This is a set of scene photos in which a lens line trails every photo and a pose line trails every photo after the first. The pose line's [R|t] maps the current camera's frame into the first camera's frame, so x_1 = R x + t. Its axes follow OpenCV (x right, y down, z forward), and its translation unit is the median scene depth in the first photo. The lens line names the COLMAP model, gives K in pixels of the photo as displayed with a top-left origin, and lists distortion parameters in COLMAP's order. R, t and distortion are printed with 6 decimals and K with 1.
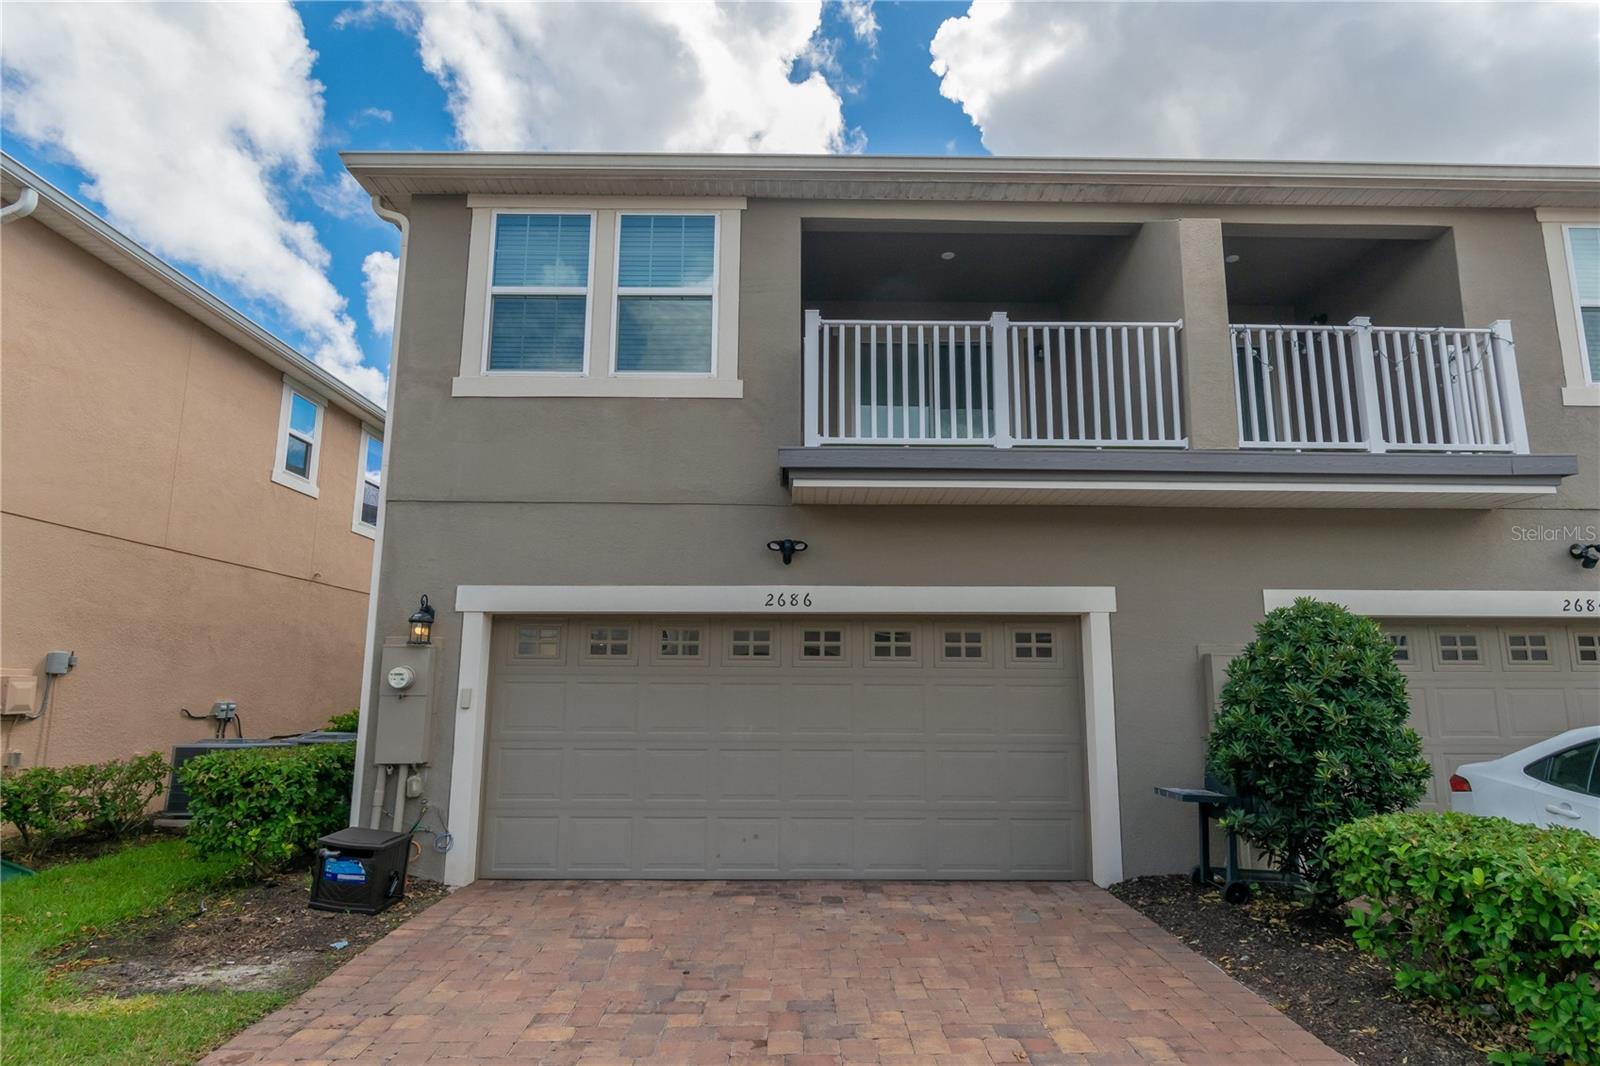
lens RADIAL K [[860.4, 0, 801.3], [0, 860.4, 536.0], [0, 0, 1]] dist [0.001091, 0.000424]
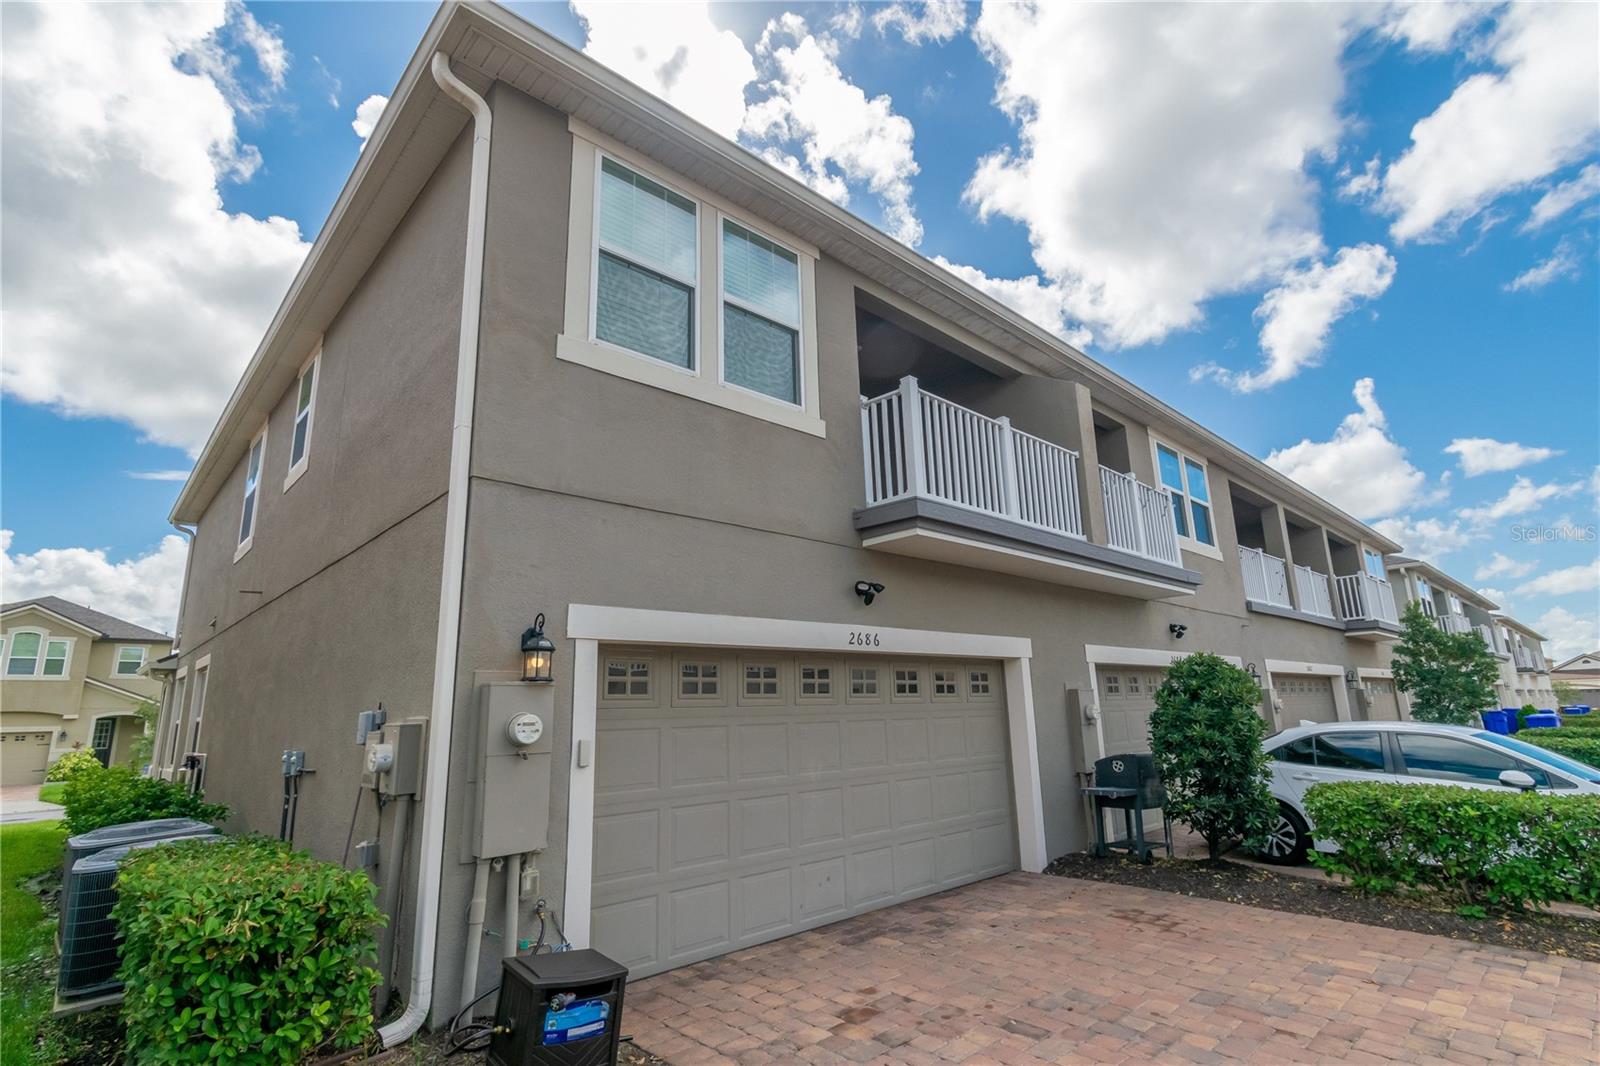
lens RADIAL K [[767.7, 0, 799.2], [0, 767.7, 531.7], [0, 0, 1]] dist [-0.000068, -0.000523]
pose [[0.739116, 0.130371, 0.660841, -0.701457], [-0.087946, 0.991370, -0.097216, 0.042188], [-0.667812, 0.013736, 0.744203, 0.354792]]
